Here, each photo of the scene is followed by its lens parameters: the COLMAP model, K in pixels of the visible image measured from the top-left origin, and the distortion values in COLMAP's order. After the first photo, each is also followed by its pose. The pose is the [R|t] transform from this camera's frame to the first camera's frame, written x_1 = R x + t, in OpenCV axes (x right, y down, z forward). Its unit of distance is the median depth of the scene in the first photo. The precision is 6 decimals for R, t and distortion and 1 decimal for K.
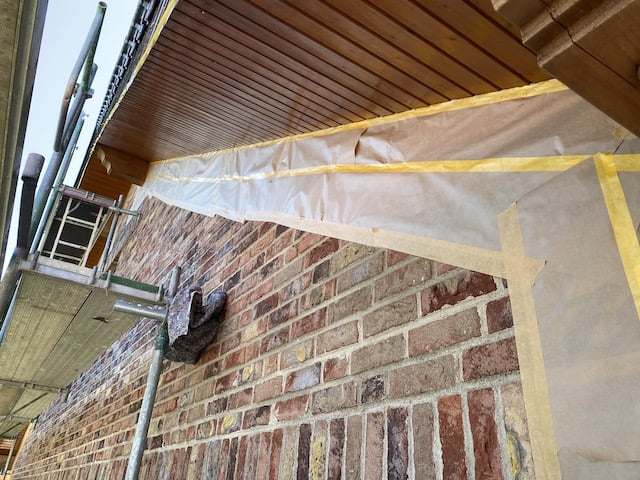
lens RADIAL K [[493.2, 0, 319.2], [0, 493.2, 241.7], [0, 0, 1]] dist [-0.005813, 0.002603]
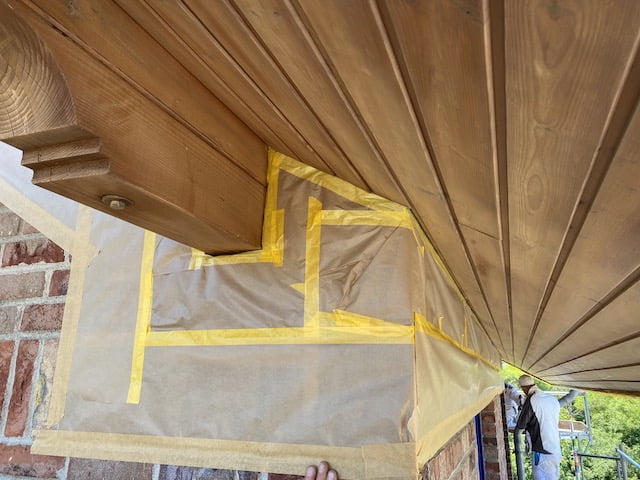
lens RADIAL K [[493.2, 0, 318.7], [0, 493.2, 236.4], [0, 0, 1]] dist [-0.005813, 0.002603]
pose [[0.806165, 0.121021, 0.579183, 0.158535], [-0.255258, 0.954220, 0.155908, -0.324837], [-0.533800, -0.273528, 0.800150, -0.311969]]
